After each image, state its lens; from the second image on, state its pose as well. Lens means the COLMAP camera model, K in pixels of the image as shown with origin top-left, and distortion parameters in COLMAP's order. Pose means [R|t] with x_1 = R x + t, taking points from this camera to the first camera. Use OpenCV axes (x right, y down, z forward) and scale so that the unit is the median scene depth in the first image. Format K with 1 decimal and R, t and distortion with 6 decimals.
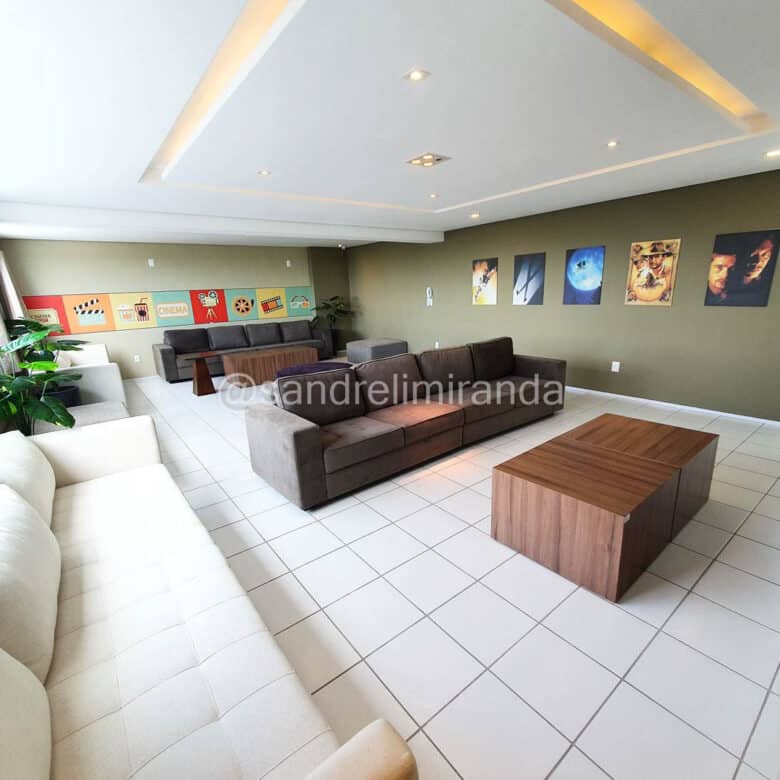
lens RADIAL K [[403.0, 0, 393.0], [0, 403.0, 394.6], [0, 0, 1]] dist [-0.004212, 0.002908]
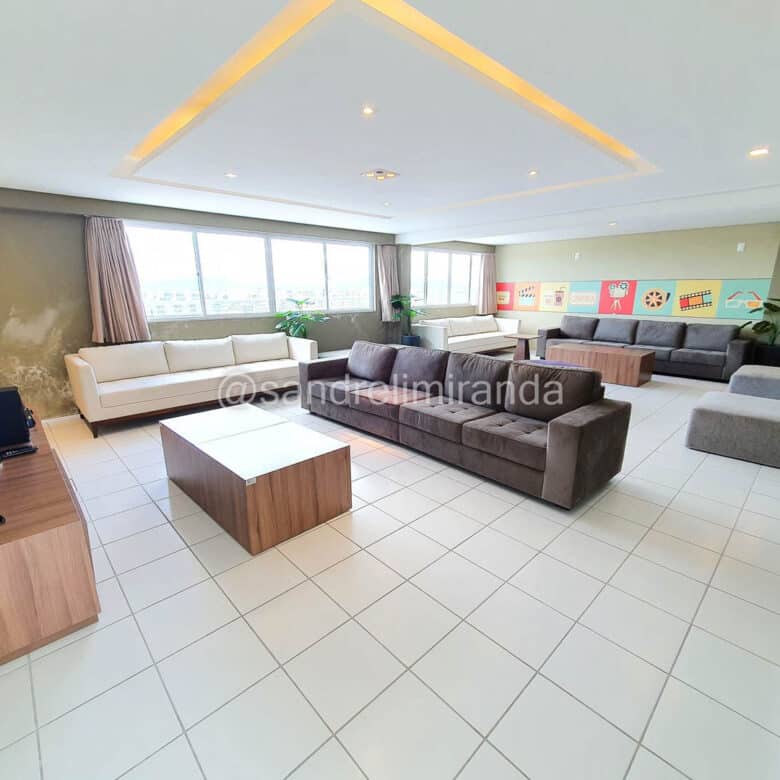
lens RADIAL K [[403.0, 0, 393.4], [0, 403.0, 390.1], [0, 0, 1]] dist [-0.004212, 0.002908]
pose [[0.101719, 0.278657, -0.954989, 0.496417], [-0.256615, 0.934830, 0.245442, -0.107996], [0.961146, 0.220098, 0.166598, 0.357193]]
